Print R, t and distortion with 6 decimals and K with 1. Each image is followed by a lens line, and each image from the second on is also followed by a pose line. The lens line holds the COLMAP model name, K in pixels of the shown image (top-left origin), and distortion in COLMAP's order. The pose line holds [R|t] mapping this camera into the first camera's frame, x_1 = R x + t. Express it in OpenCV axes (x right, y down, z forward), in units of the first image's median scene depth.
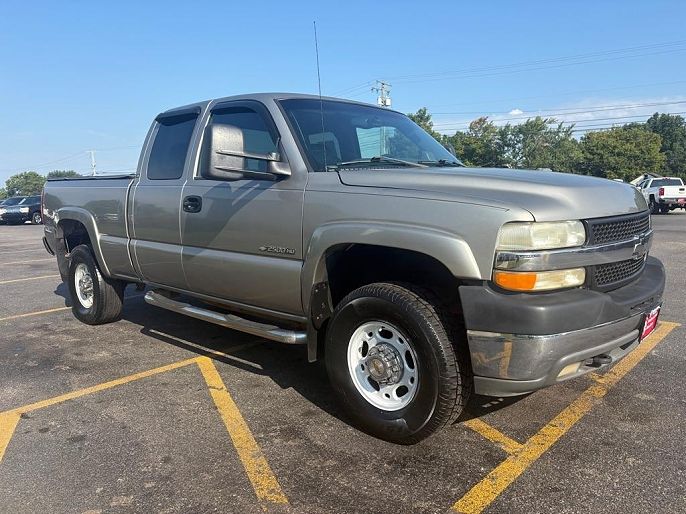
lens RADIAL K [[512.5, 0, 344.5], [0, 512.5, 258.1], [0, 0, 1]] dist [0.047771, -0.052813]
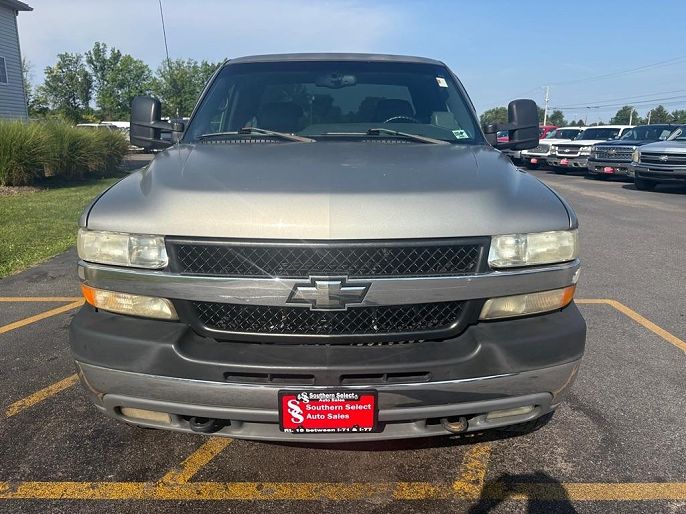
lens RADIAL K [[512.5, 0, 344.5], [0, 512.5, 258.1], [0, 0, 1]] dist [0.047771, -0.052813]
pose [[0.684859, 0.198202, -0.701202, 1.079922], [-0.113321, 0.979559, 0.166202, -0.183462], [0.719810, -0.034364, 0.693320, 0.614301]]
